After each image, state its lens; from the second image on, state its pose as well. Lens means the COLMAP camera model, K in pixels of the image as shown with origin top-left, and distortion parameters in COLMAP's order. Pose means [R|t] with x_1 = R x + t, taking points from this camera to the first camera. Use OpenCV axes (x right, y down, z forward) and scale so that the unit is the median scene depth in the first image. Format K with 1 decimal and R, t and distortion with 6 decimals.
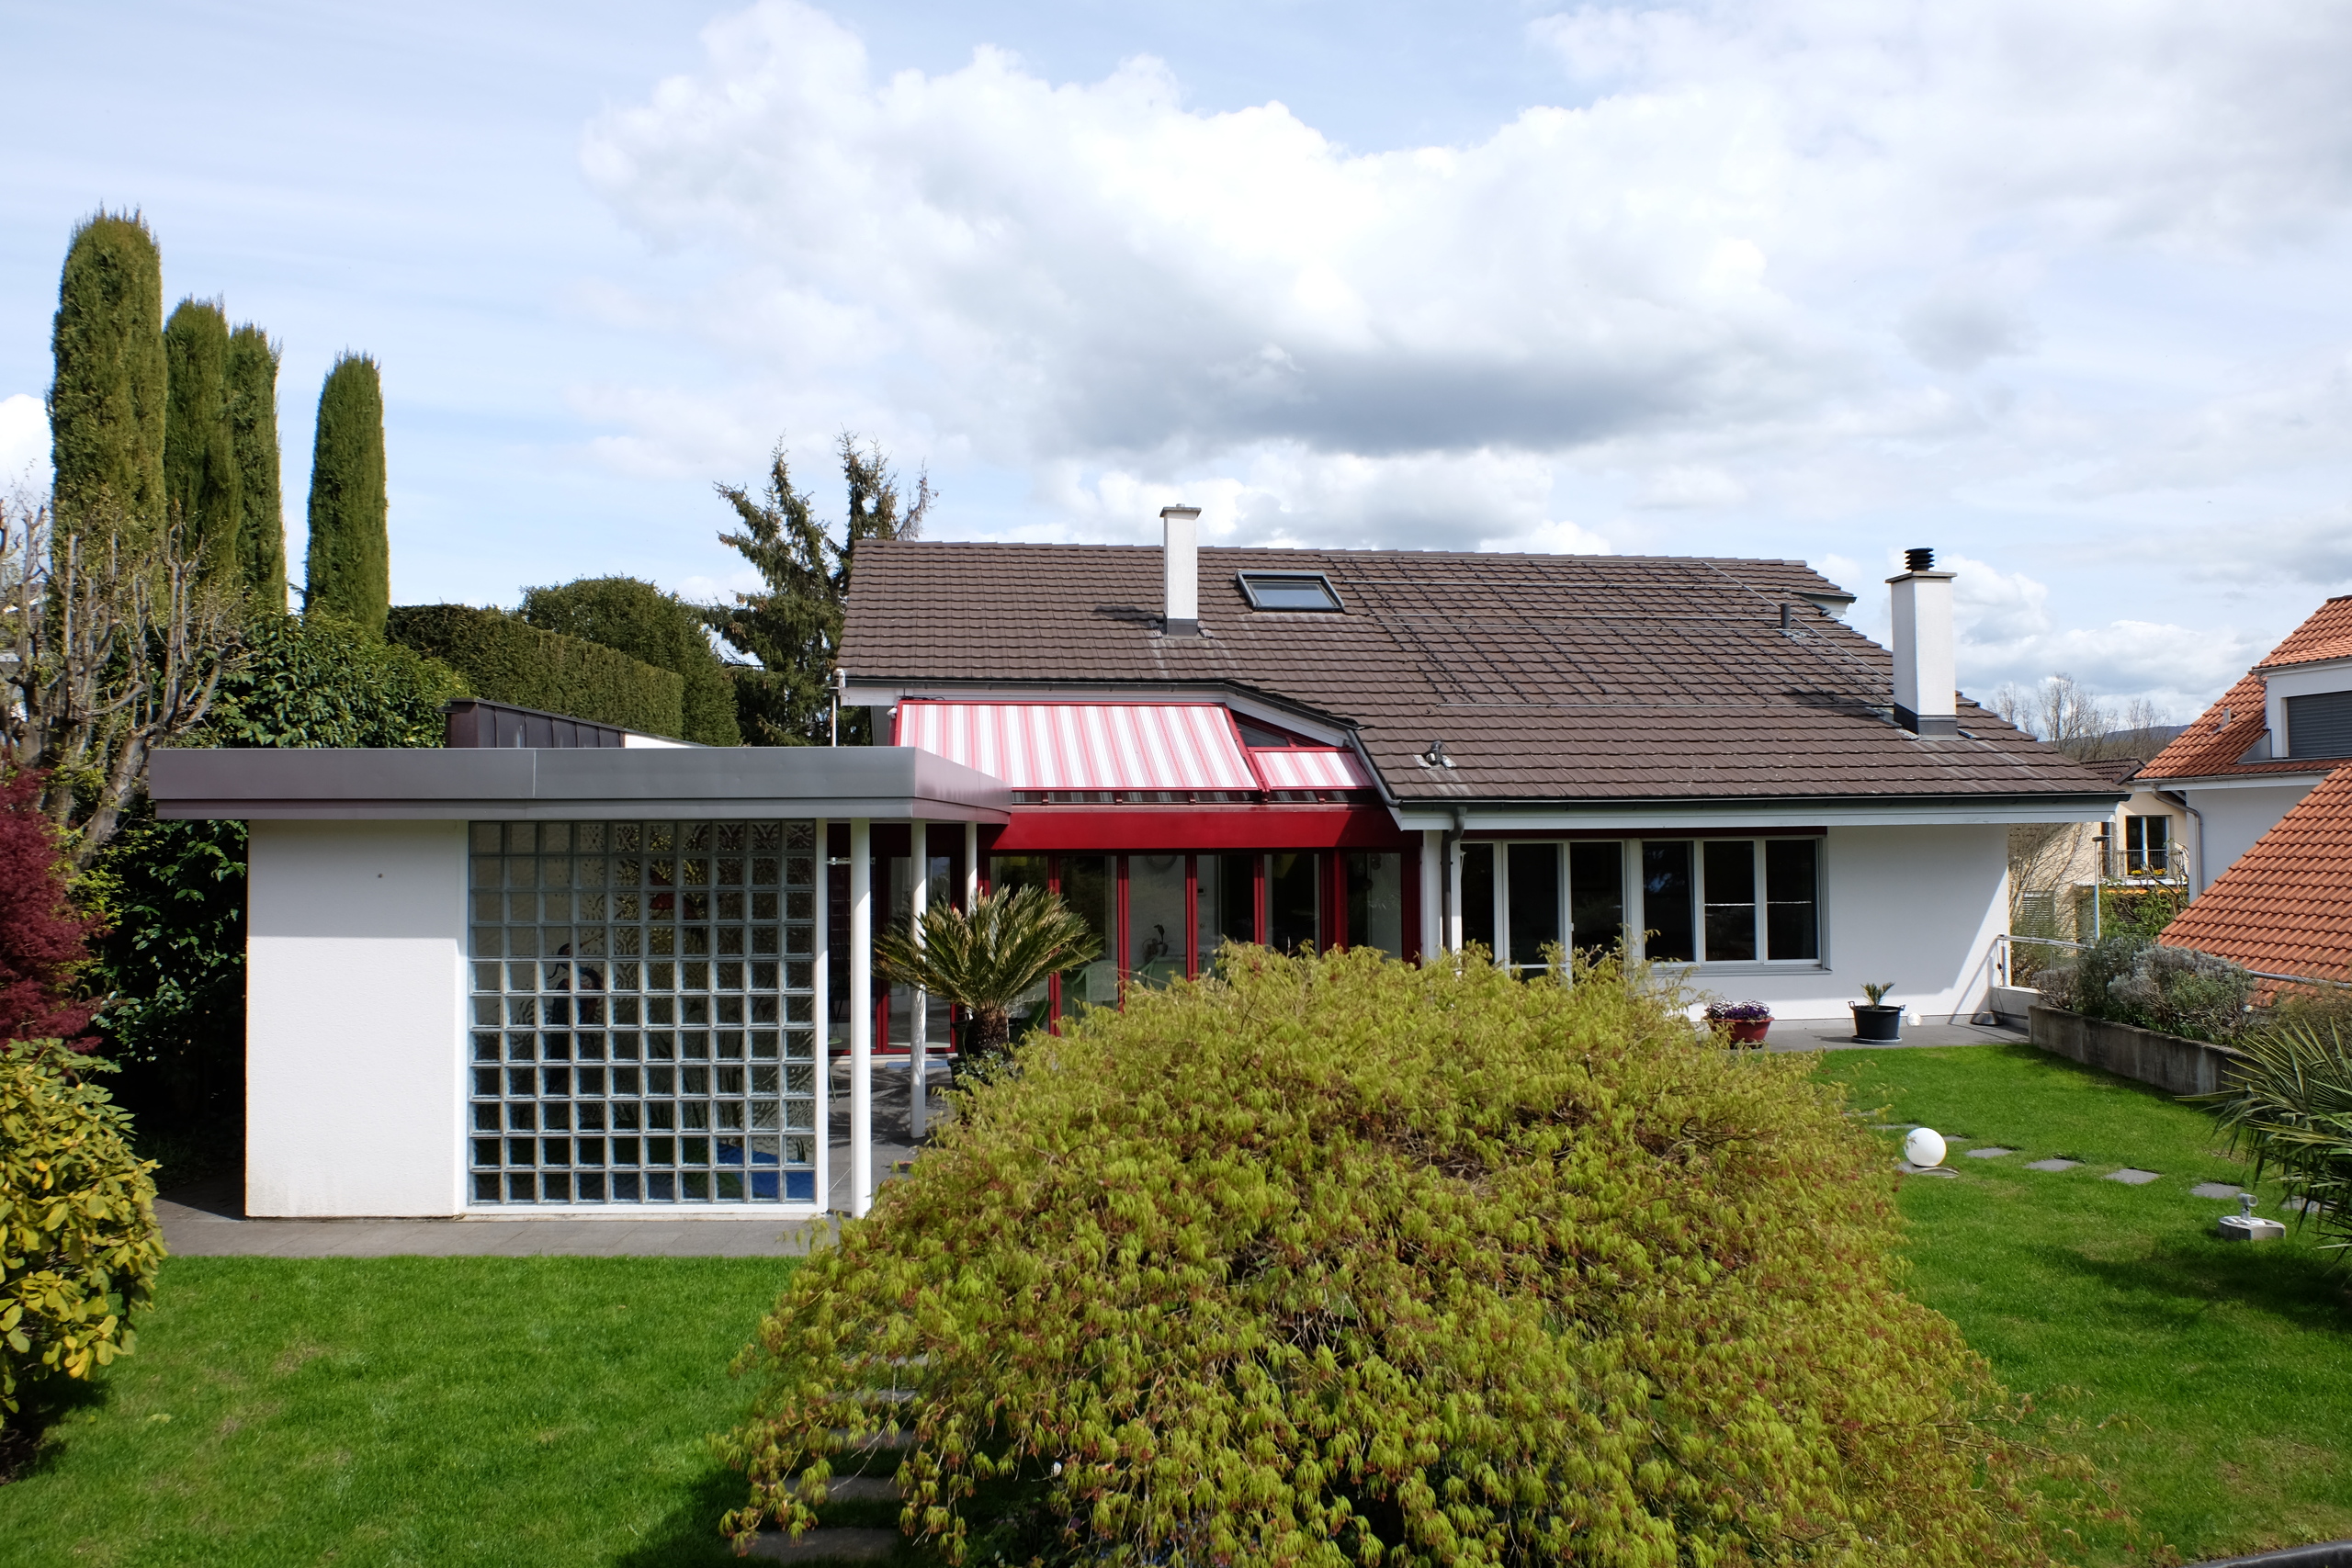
lens RADIAL K [[1593.7, 0, 1178.1], [0, 1593.7, 791.6], [0, 0, 1]] dist [-0.027781, 0.004234]
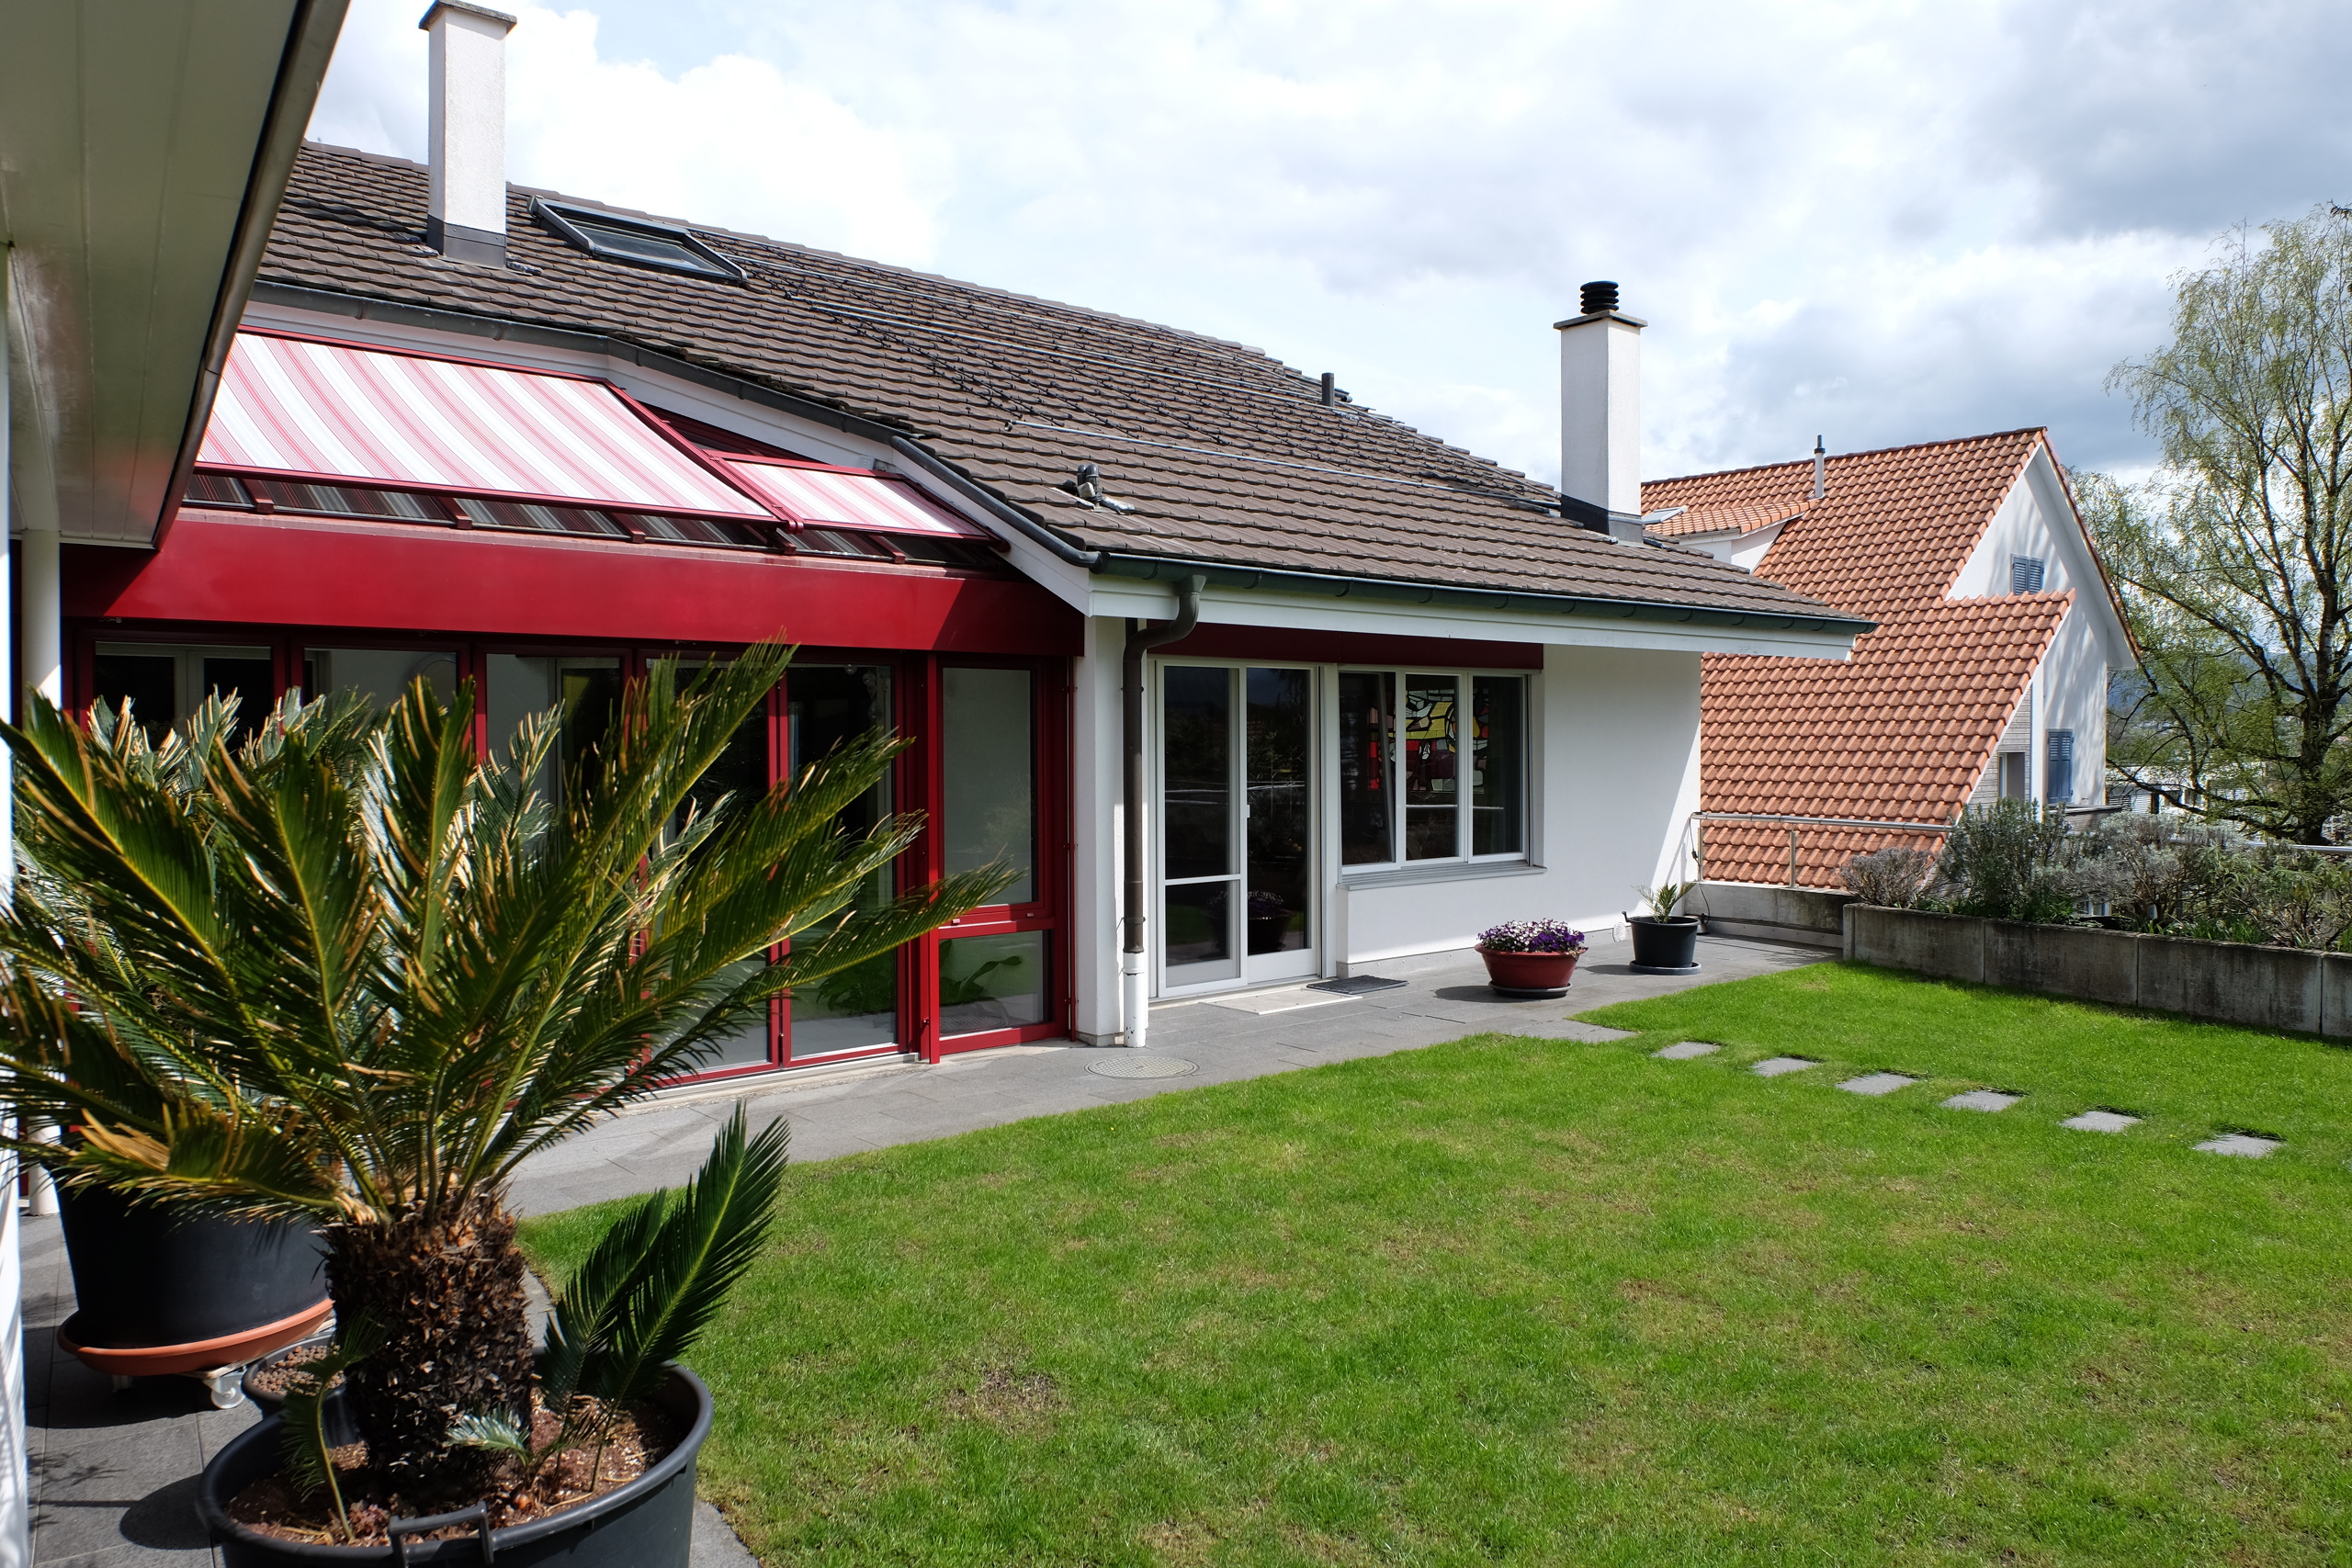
lens RADIAL K [[1593.7, 0, 1169.5], [0, 1593.7, 766.3], [0, 0, 1]] dist [-0.027781, 0.004234]
pose [[0.843221, -0.006474, 0.537527, -0.094098], [-0.014263, 0.999306, 0.034410, 0.047939], [-0.537377, -0.036682, 0.842544, 0.513795]]
